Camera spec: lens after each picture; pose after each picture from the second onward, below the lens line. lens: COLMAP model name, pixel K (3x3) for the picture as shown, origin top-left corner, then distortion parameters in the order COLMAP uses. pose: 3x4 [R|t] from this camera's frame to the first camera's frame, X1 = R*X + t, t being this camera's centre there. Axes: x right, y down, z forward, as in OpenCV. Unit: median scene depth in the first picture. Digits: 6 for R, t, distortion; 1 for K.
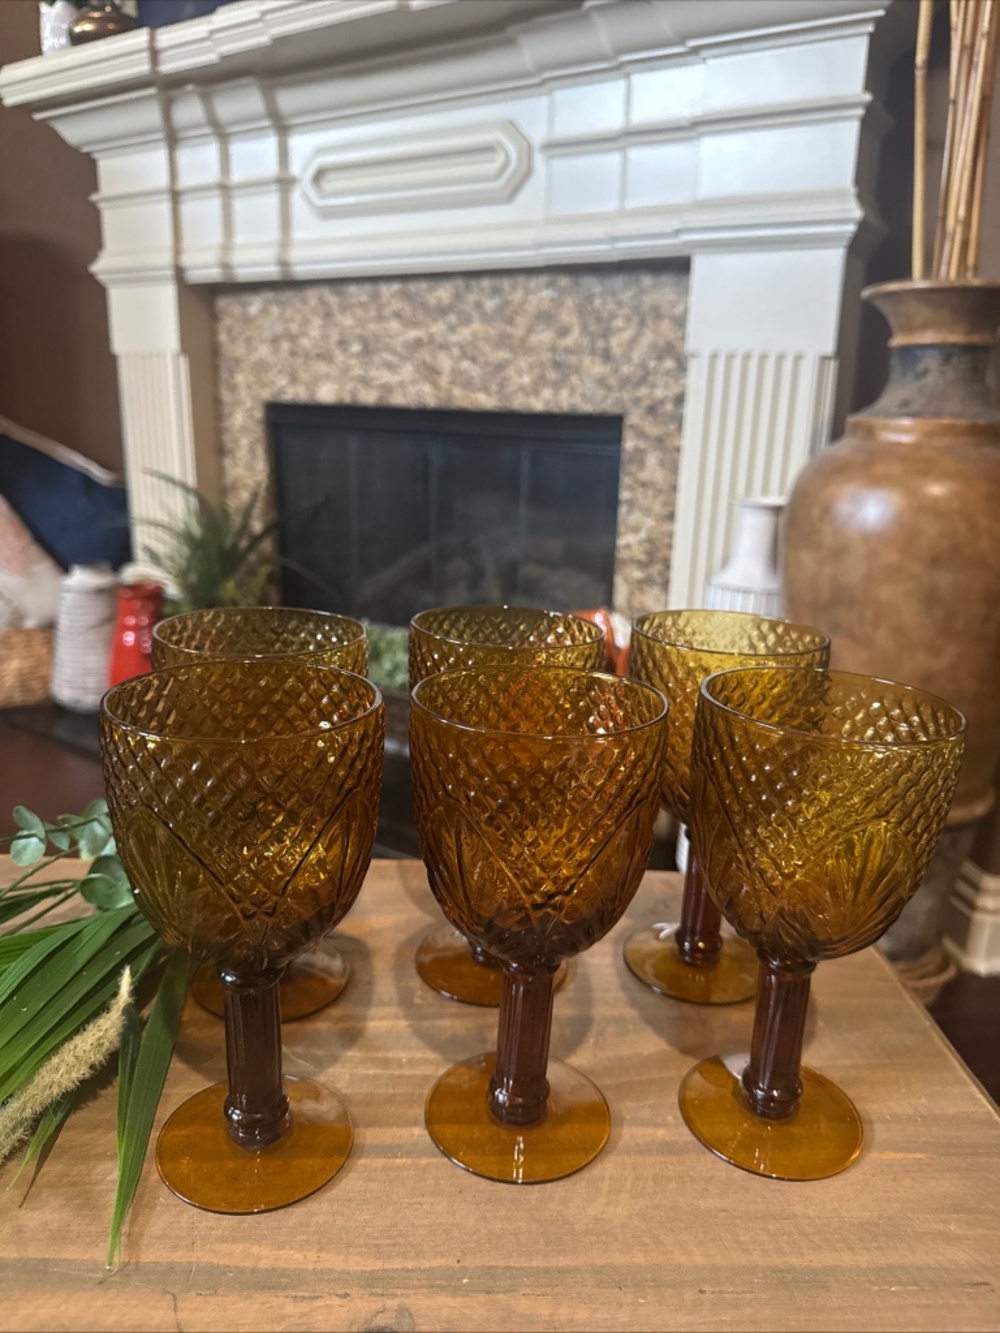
lens RADIAL K [[978.2, 0, 495.2], [0, 978.2, 672.5], [0, 0, 1]] dist [0.066455, -0.117488]
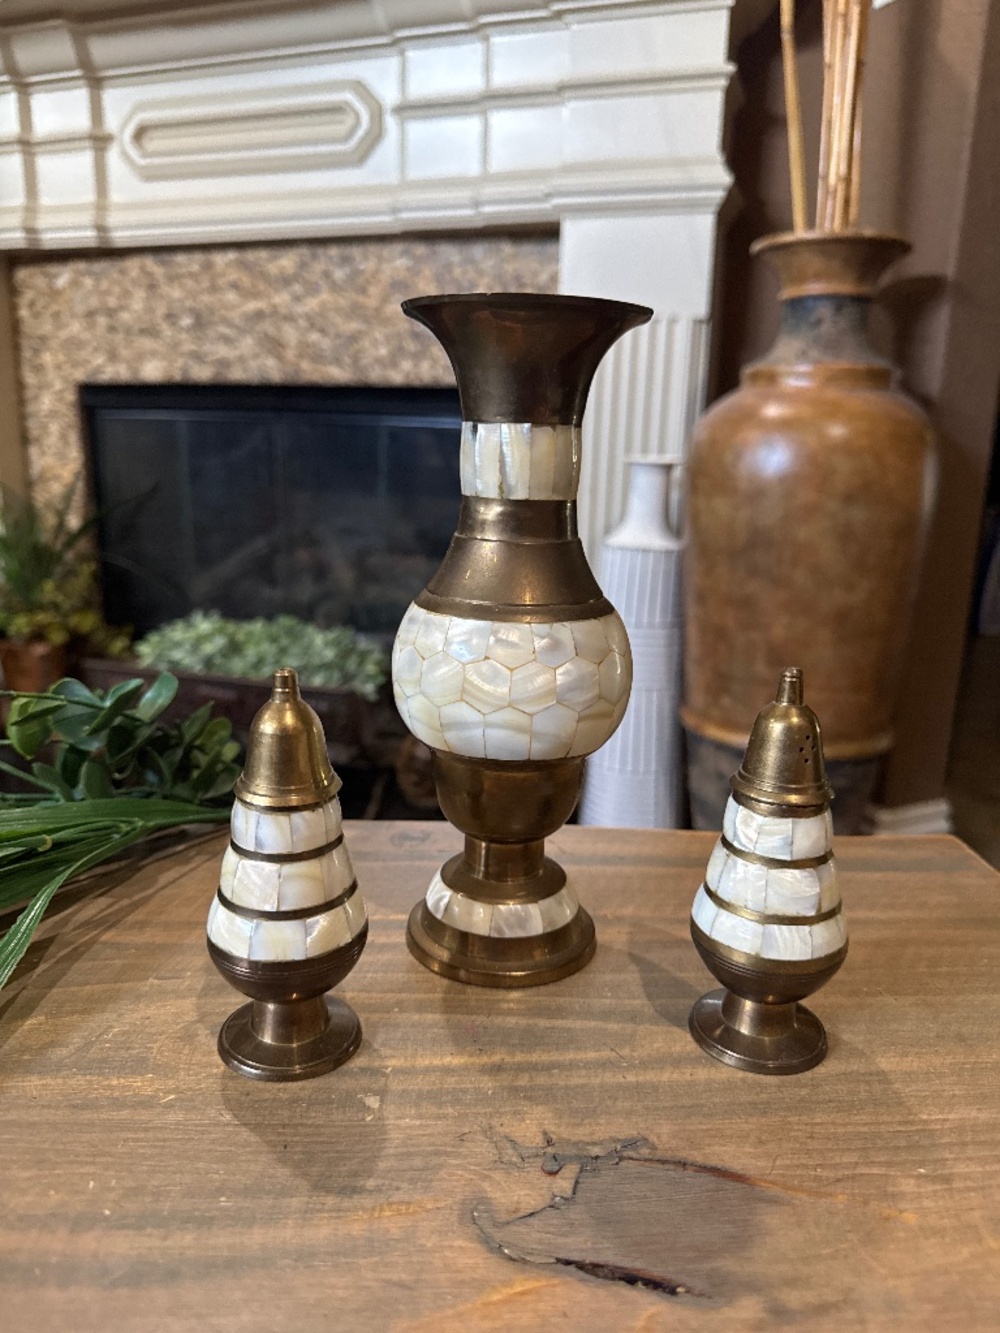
lens RADIAL K [[984.3, 0, 498.4], [0, 984.3, 672.8], [0, 0, 1]] dist [-0.008495, 0.000873]
pose [[0.972761, -0.060646, 0.223736, -0.092741], [0.065196, 0.997788, -0.012997, 0.035689], [-0.222453, 0.027230, 0.974563, 0.046651]]
